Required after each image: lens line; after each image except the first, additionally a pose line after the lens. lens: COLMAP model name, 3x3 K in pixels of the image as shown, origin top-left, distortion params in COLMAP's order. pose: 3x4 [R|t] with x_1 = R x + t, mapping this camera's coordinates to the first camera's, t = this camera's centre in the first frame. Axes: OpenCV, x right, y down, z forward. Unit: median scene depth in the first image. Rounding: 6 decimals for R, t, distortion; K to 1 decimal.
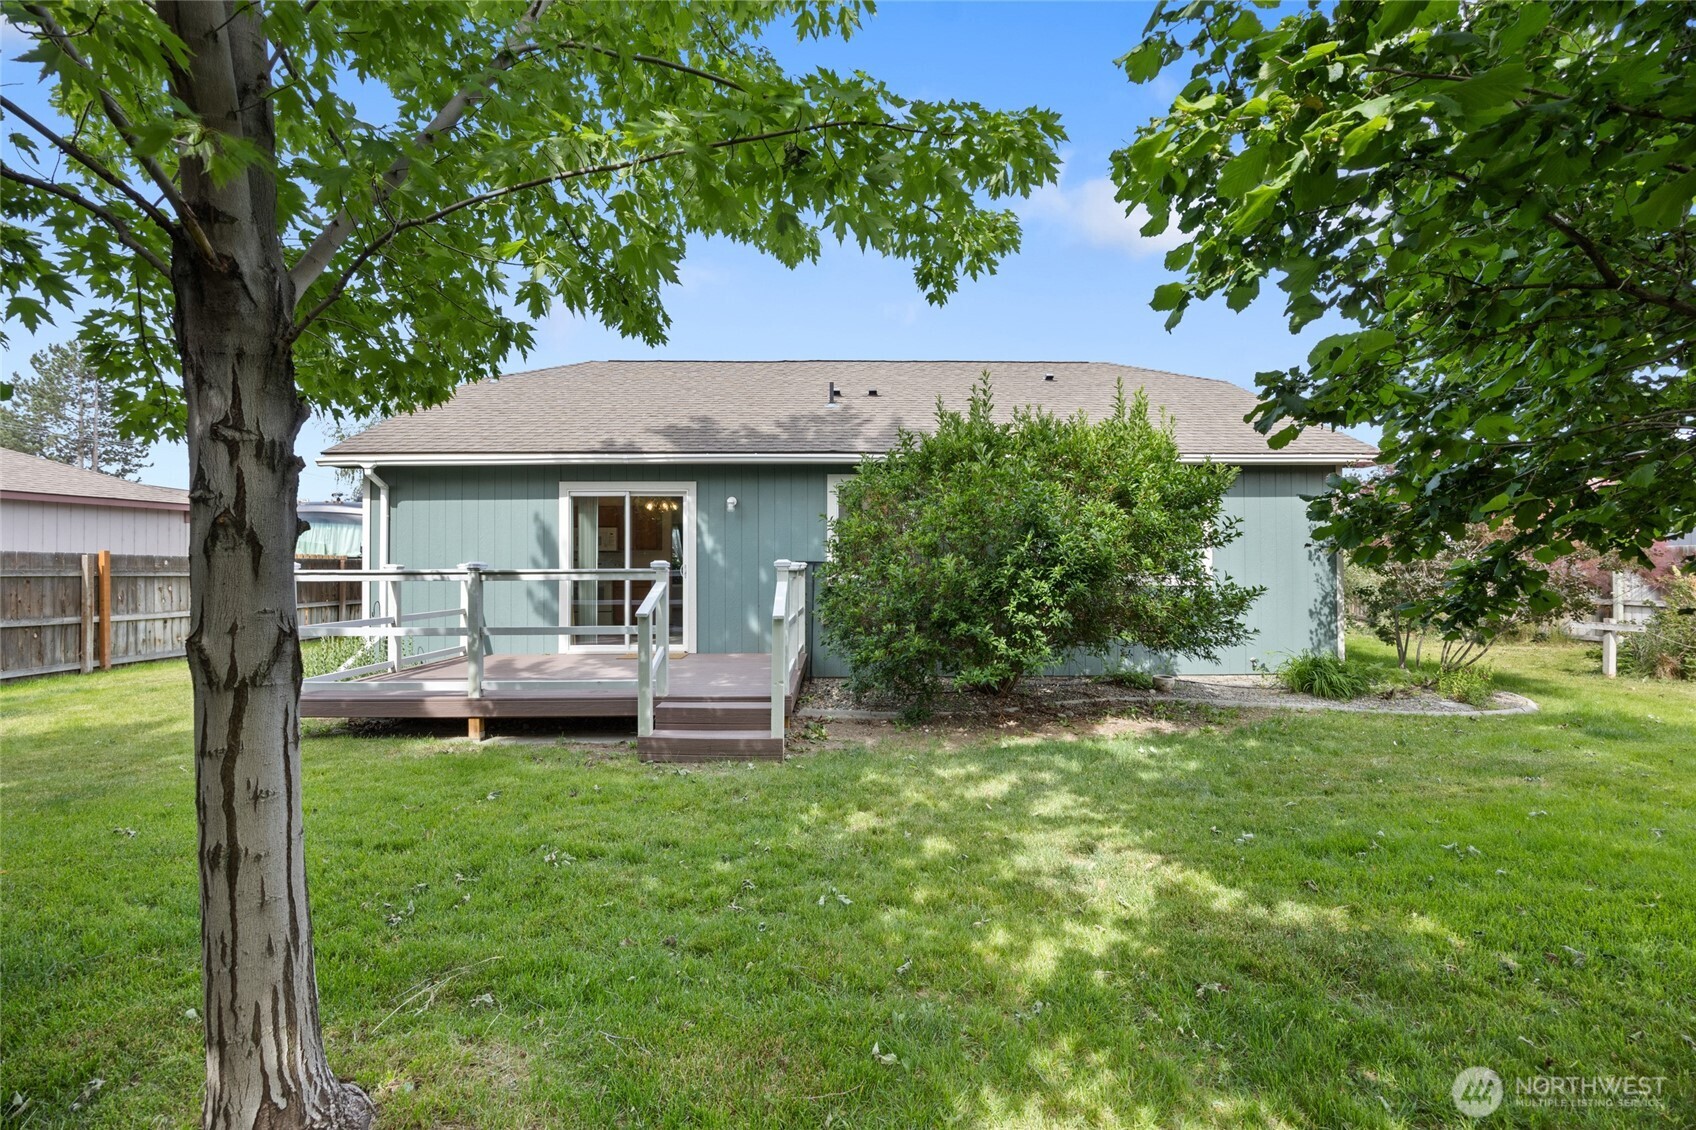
lens RADIAL K [[731.4, 0, 848.0], [0, 731.4, 565.0], [0, 0, 1]] dist [-0.024971, 0.004067]
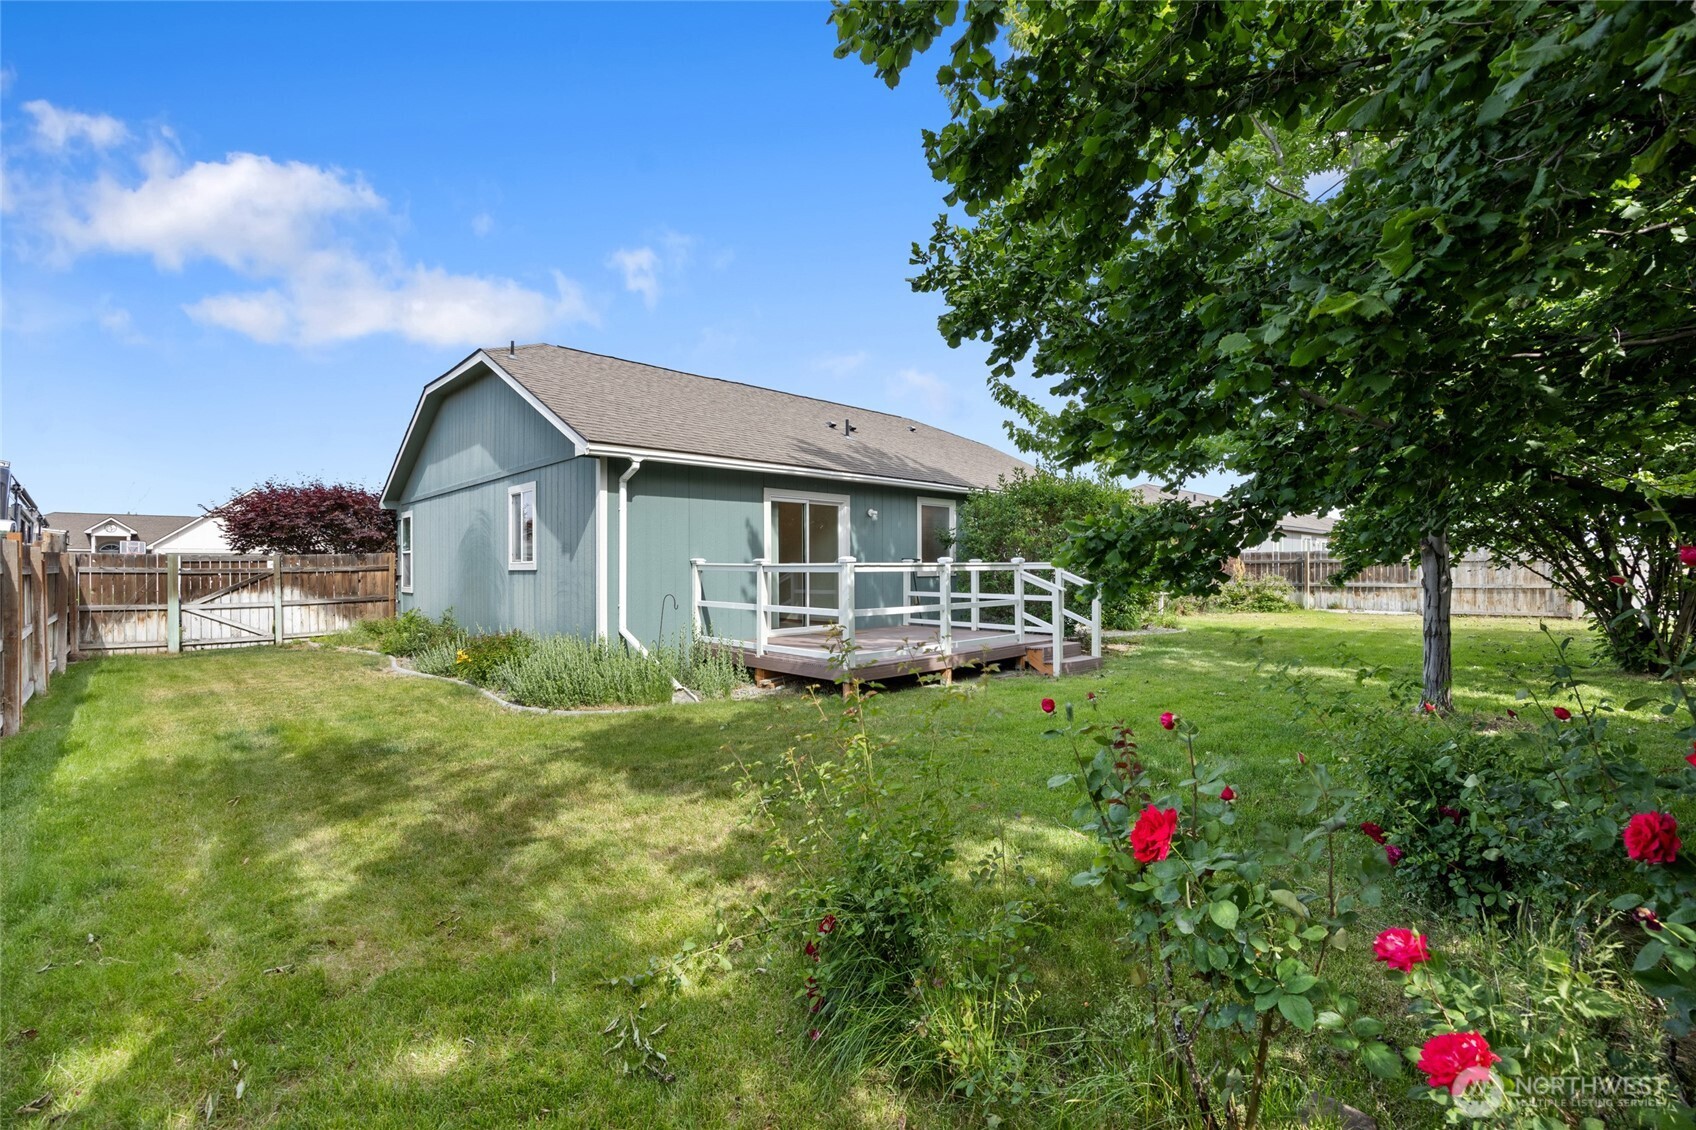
lens RADIAL K [[731.4, 0, 848.0], [0, 731.4, 565.0], [0, 0, 1]] dist [-0.024971, 0.004067]
pose [[0.729843, 0.001575, 0.683613, -1.096423], [-0.005532, 0.999978, 0.003602, 0.003410], [-0.683593, -0.006410, 0.729835, 0.063147]]
